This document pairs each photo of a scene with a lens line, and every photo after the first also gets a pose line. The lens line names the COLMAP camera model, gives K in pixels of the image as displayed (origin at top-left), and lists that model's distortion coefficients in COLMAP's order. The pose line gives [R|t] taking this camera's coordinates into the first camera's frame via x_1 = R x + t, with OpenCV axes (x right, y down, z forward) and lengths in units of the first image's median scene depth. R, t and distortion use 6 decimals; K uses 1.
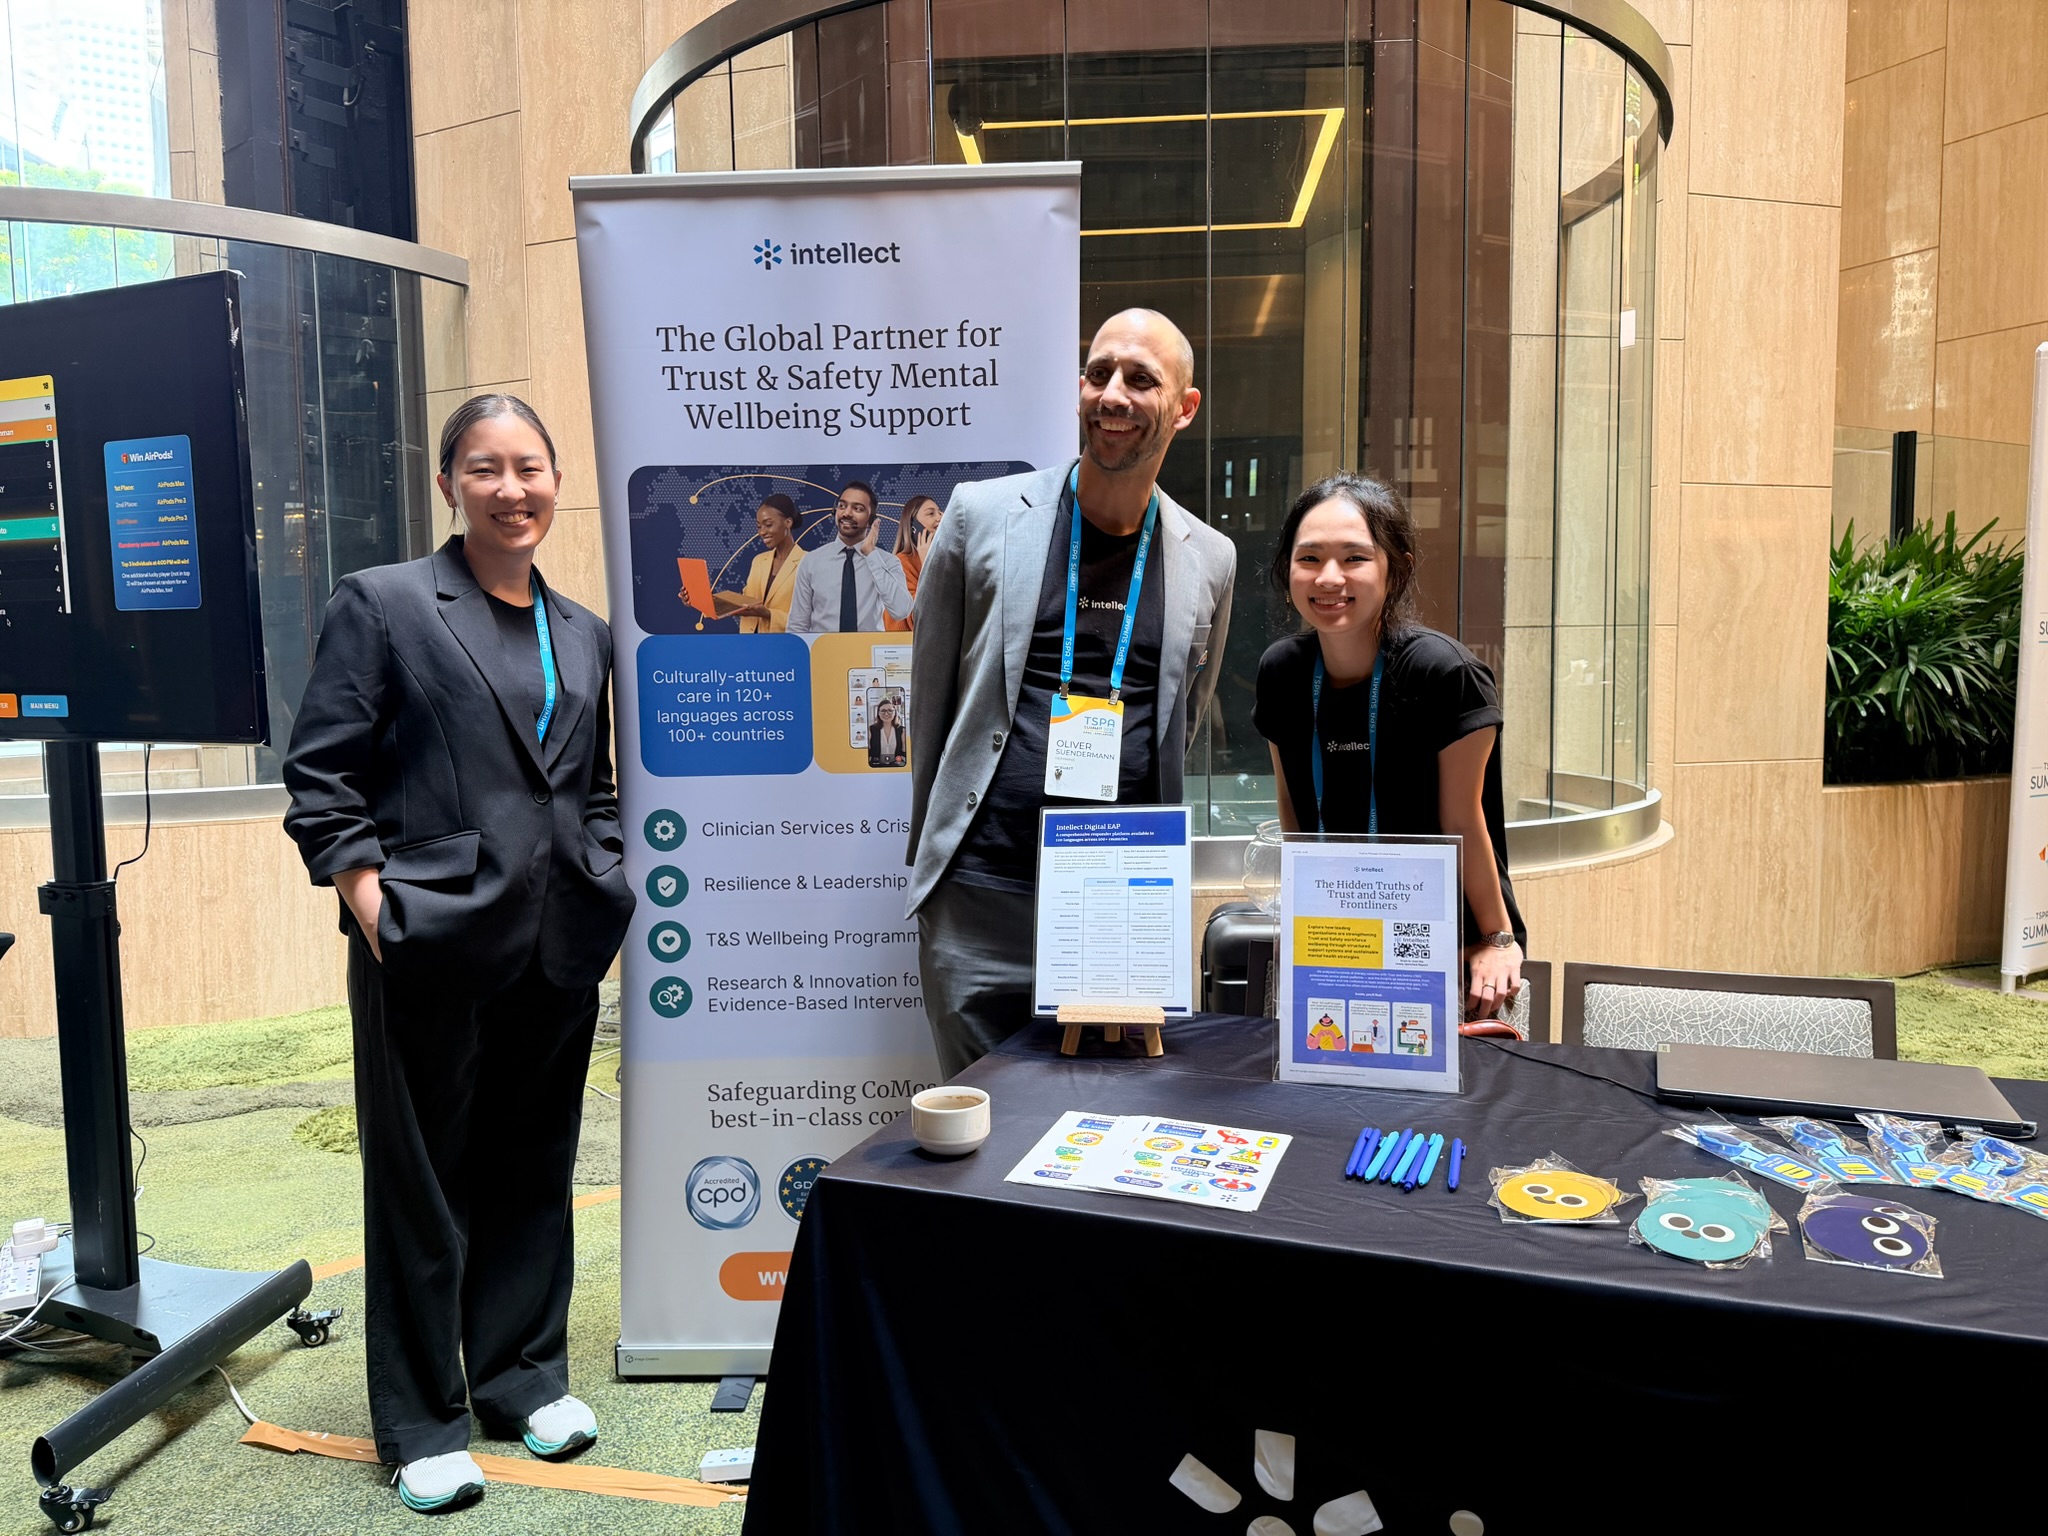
lens RADIAL K [[1407.6, 0, 1025.9], [0, 1407.6, 782.5], [0, 0, 1]] dist [-0.027286, 0.004071]
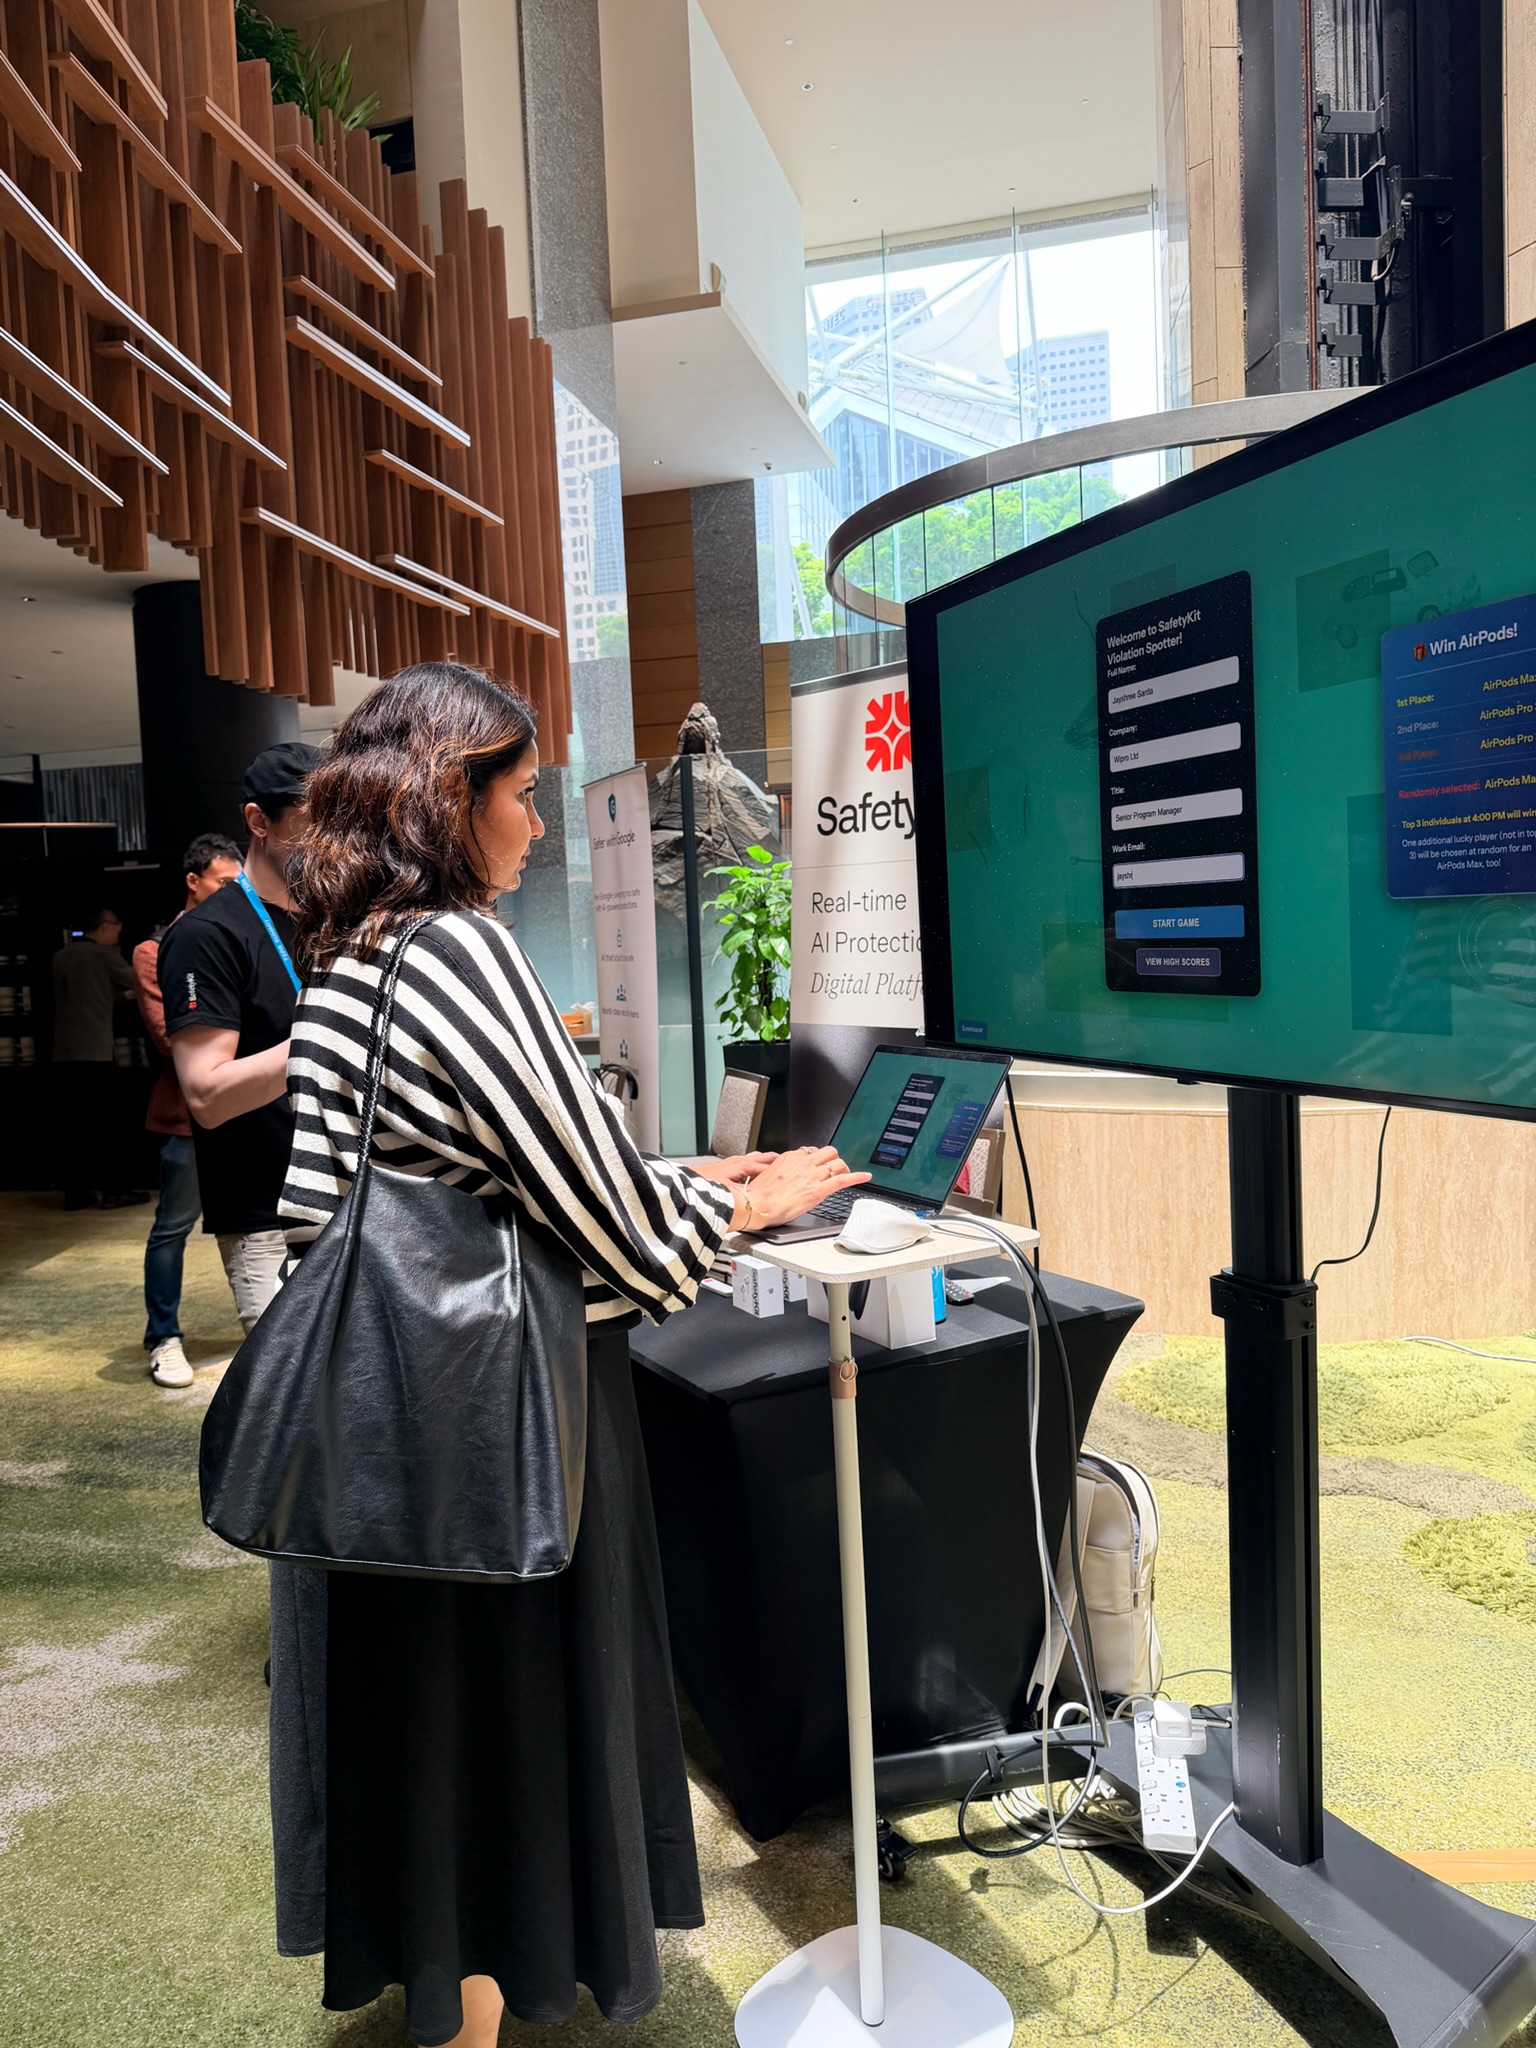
lens RADIAL K [[1407.6, 0, 765.2], [0, 1407.6, 1020.2], [0, 0, 1]] dist [-0.027286, 0.004071]
pose [[0.706066, 0.020364, -0.707853, -0.356769], [-0.019976, 0.999761, 0.008837, -0.060900], [0.707864, 0.007901, 0.706304, 0.313417]]
